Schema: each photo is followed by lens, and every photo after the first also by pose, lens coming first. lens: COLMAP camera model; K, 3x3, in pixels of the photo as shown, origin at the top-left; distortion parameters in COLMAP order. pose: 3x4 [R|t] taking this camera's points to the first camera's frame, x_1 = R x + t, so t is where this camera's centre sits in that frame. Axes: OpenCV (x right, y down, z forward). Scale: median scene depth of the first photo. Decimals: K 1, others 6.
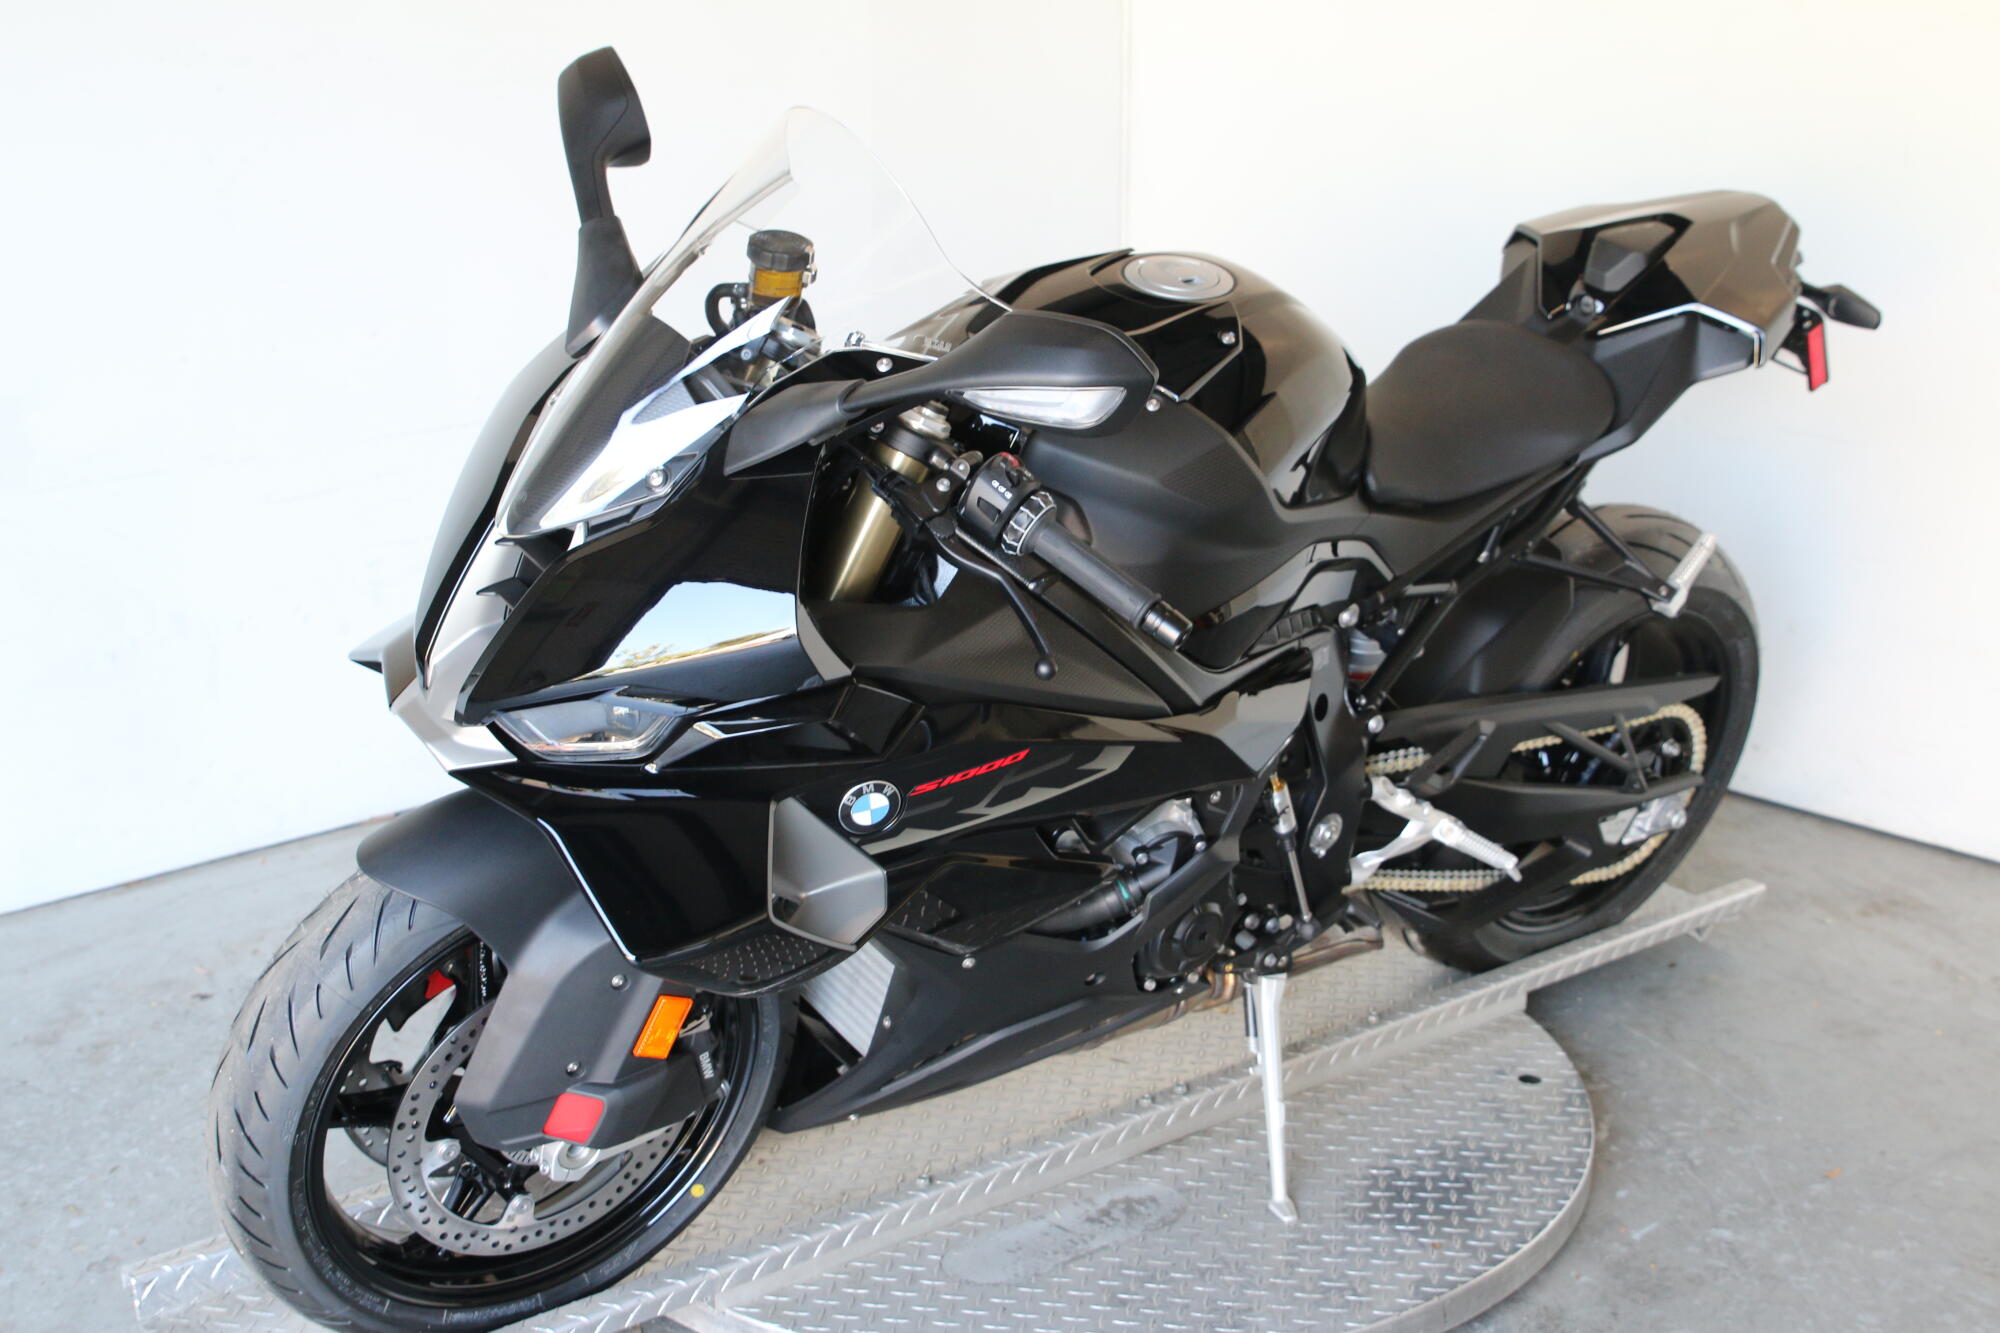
lens RADIAL K [[2459.7, 0, 1000.7], [0, 2459.7, 675.3], [0, 0, 1]] dist [-0.085337, 0.000000]
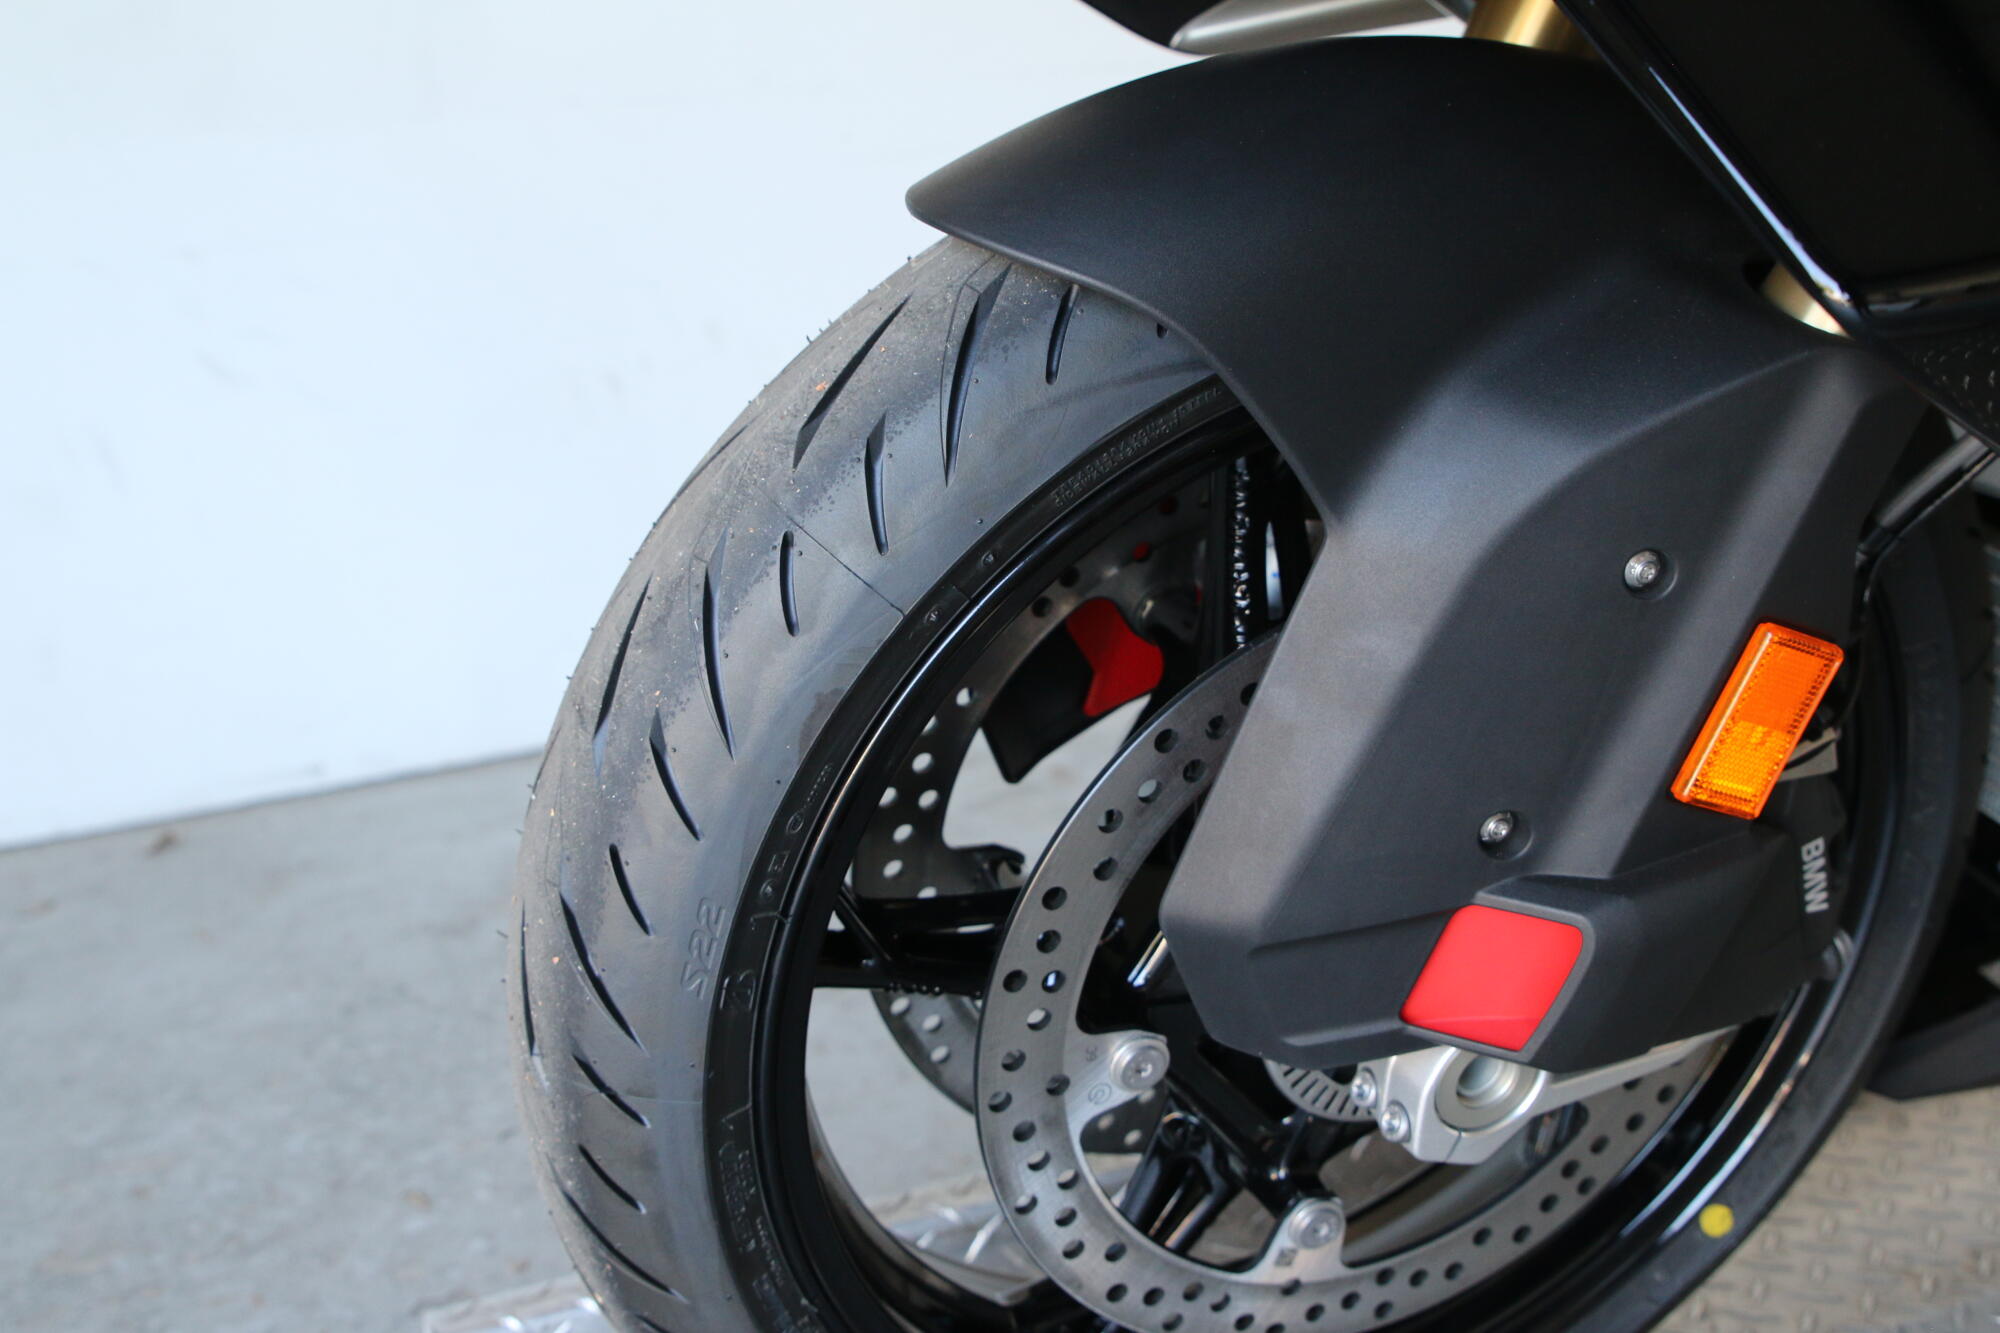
lens RADIAL K [[2459.7, 0, 999.6], [0, 2459.7, 675.8], [0, 0, 1]] dist [-0.085337, 0.000000]
pose [[0.966300, 0.009392, -0.257247, -0.131748], [-0.017418, 0.999429, -0.028938, 0.128432], [0.256829, 0.032444, 0.965912, 0.551134]]
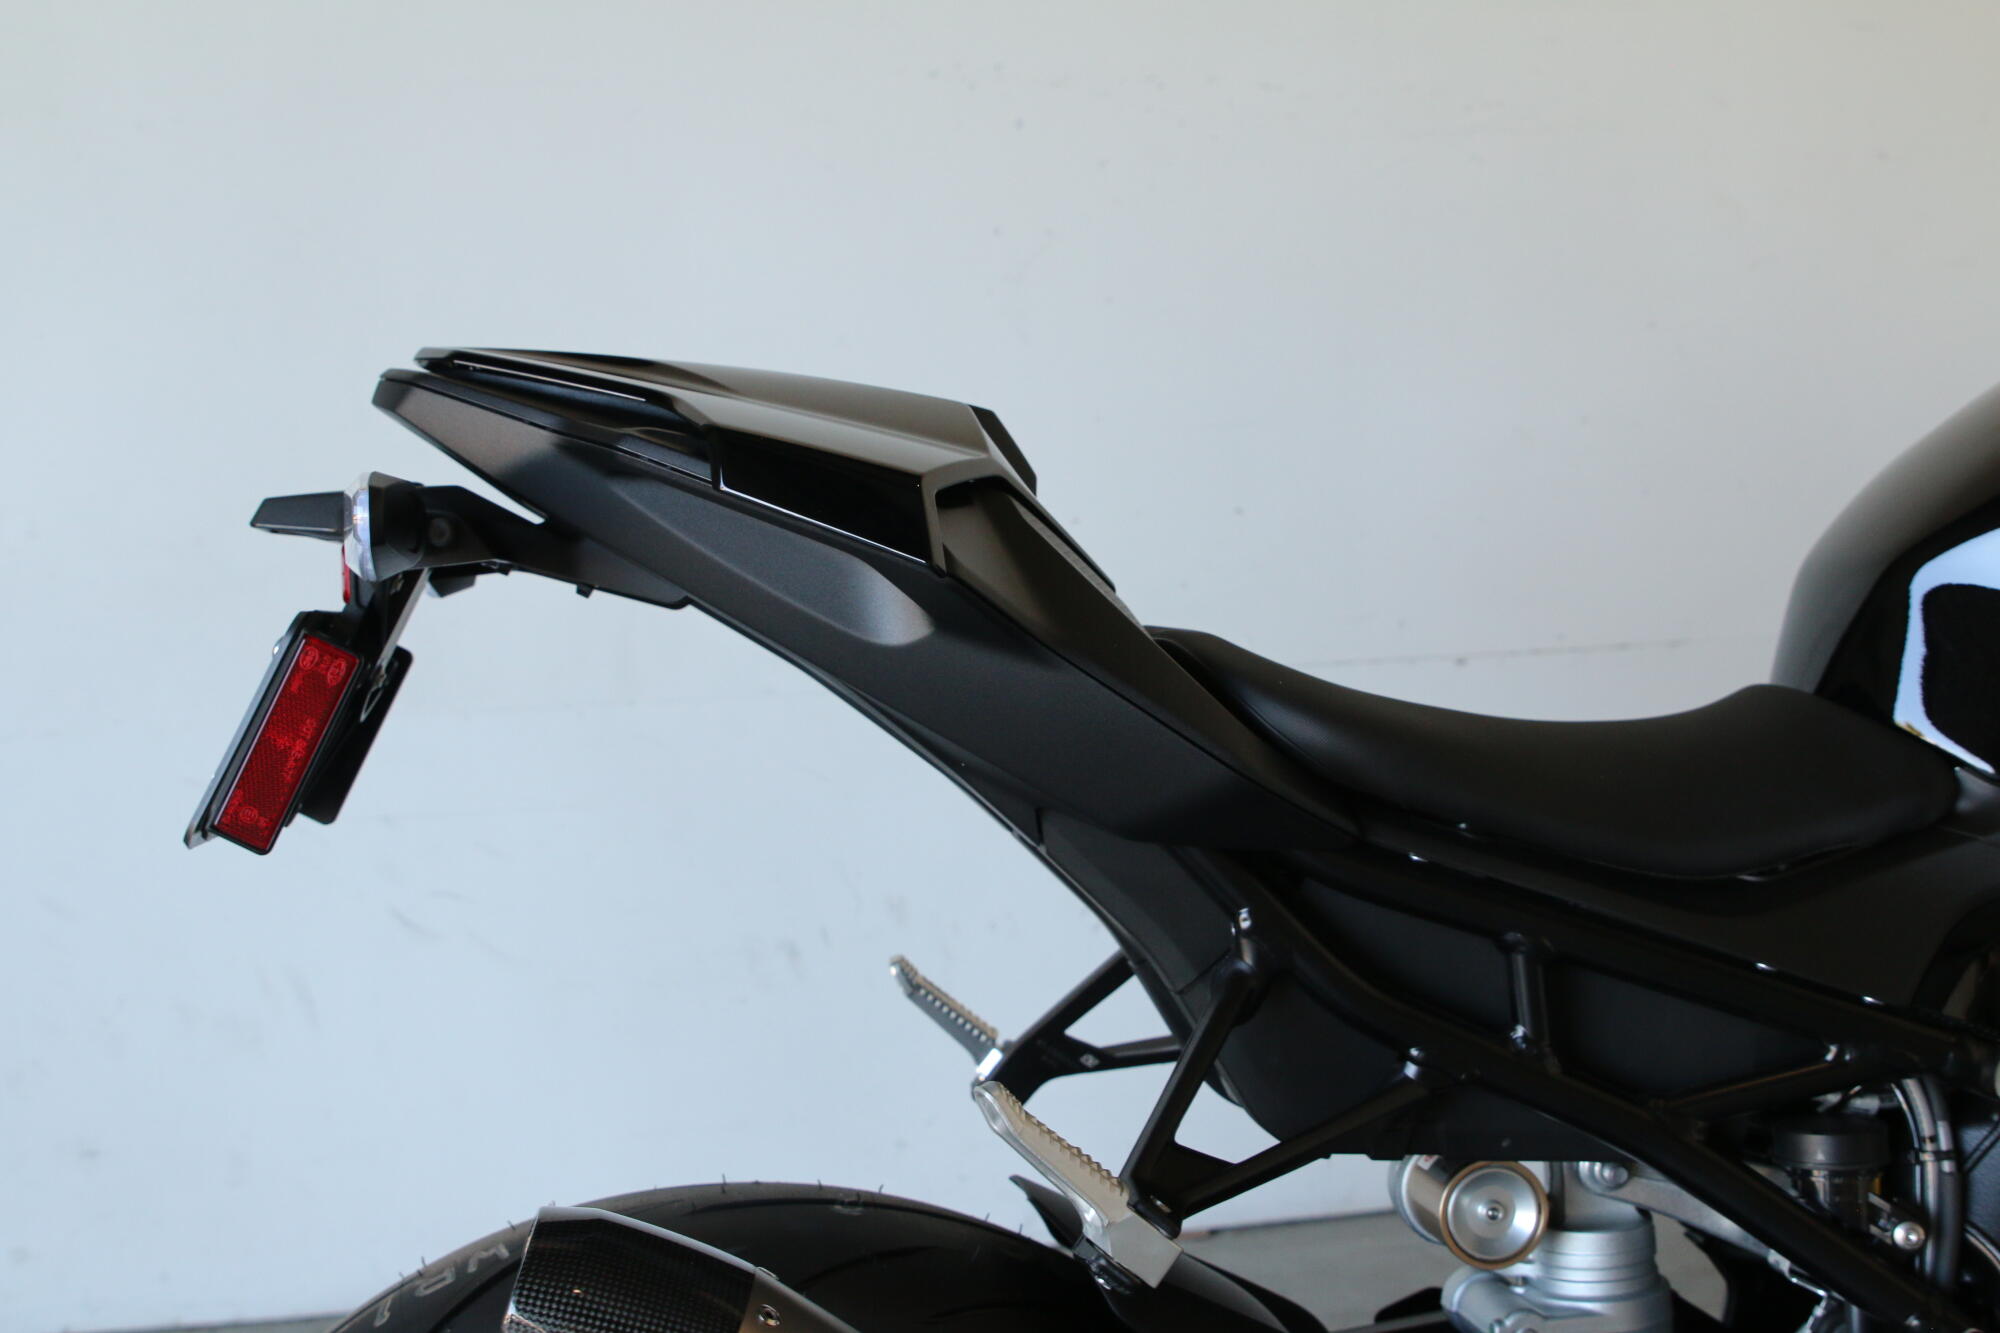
lens RADIAL K [[2459.7, 0, 1004.9], [0, 2459.7, 677.9], [0, 0, 1]] dist [-0.085337, 0.000000]
pose [[0.864700, 0.106094, -0.490957, 0.022456], [-0.139189, 0.989772, -0.031262, -0.098818], [0.482619, 0.095368, 0.870623, 0.601012]]
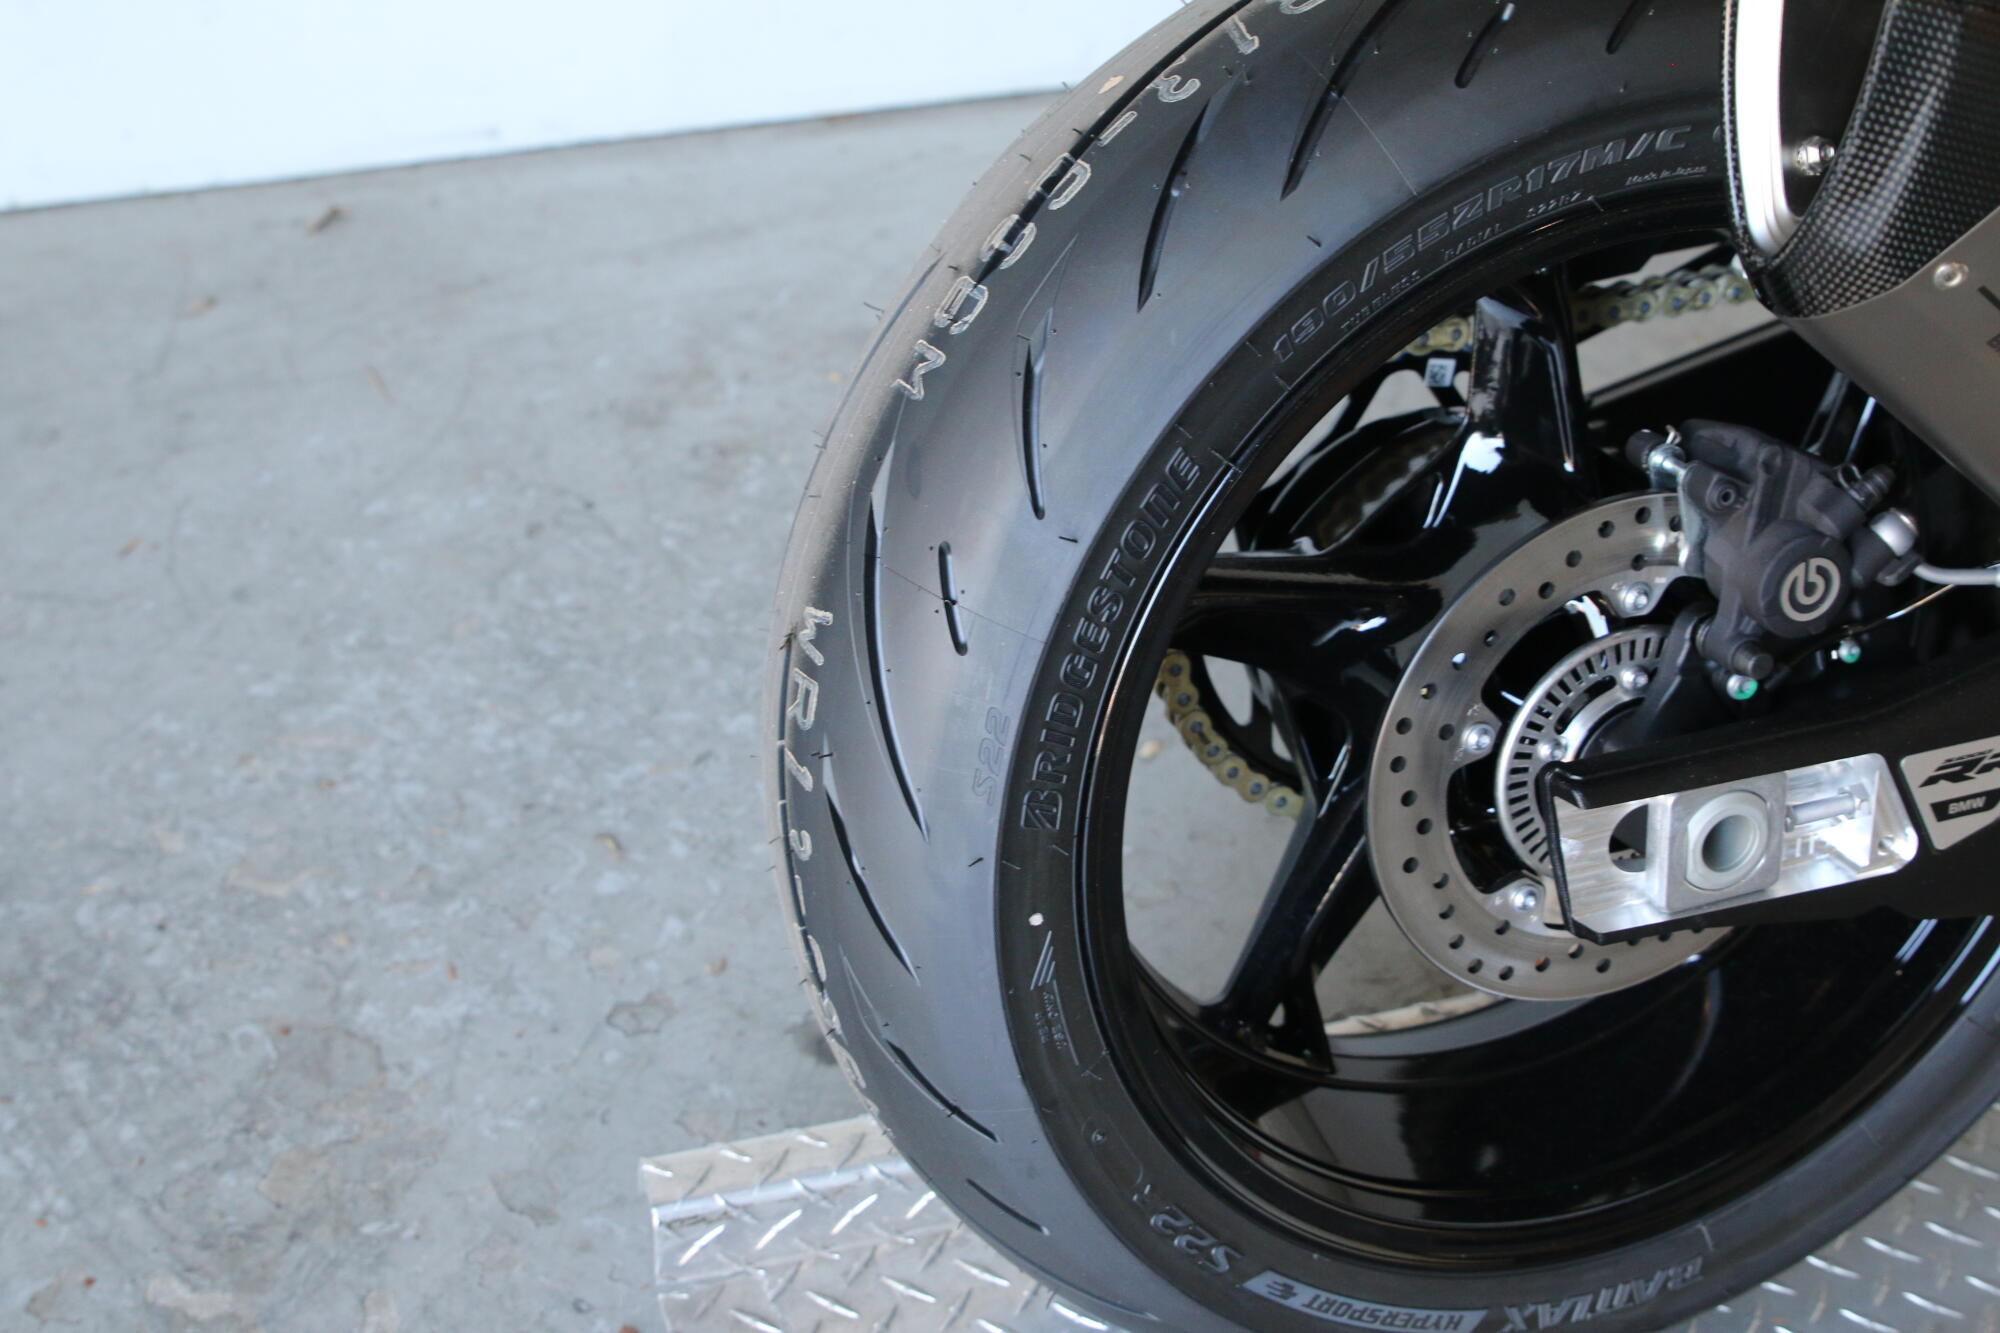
lens RADIAL K [[2459.7, 0, 1009.1], [0, 2459.7, 638.8], [0, 0, 1]] dist [-0.085337, 0.000000]
pose [[0.941415, 0.247920, -0.228634, -0.209080], [-0.159832, 0.924949, 0.344852, -0.018147], [0.296970, -0.288106, 0.910386, 0.603138]]
